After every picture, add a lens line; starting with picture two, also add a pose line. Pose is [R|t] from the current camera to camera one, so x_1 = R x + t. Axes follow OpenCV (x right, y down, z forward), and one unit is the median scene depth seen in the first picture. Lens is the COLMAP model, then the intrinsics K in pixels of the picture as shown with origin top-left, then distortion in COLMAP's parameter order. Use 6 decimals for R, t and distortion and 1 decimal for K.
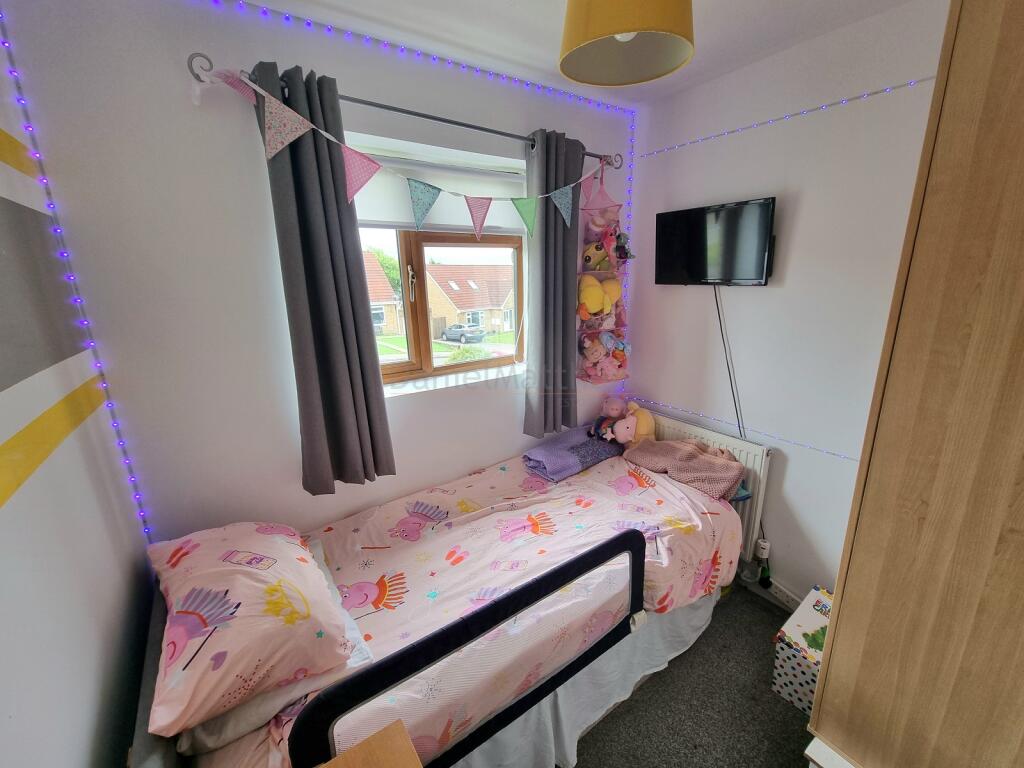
lens RADIAL K [[418.9, 0, 515.7], [0, 418.9, 386.2], [0, 0, 1]] dist [-0.002675, 0.000022]
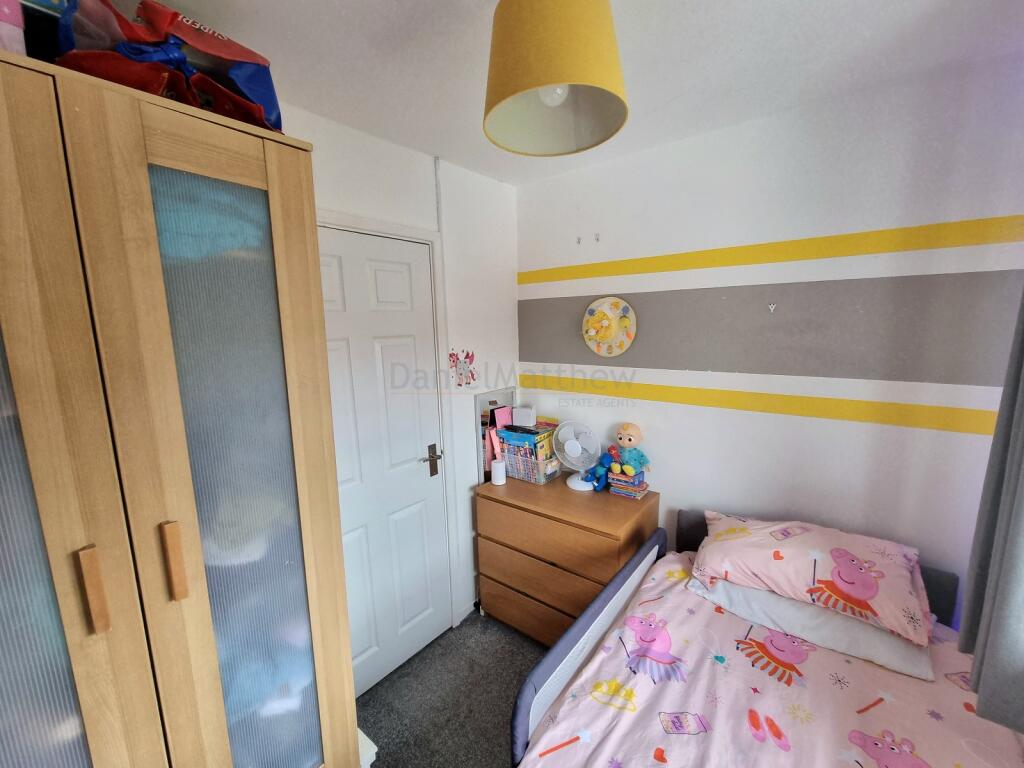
lens RADIAL K [[418.9, 0, 513.9], [0, 418.9, 386.9], [0, 0, 1]] dist [-0.002675, 0.000022]
pose [[-0.954090, 0.087604, -0.286422, 0.442167], [-0.035489, 0.916472, 0.398522, -0.410327], [0.297410, 0.390390, -0.871288, 1.366818]]
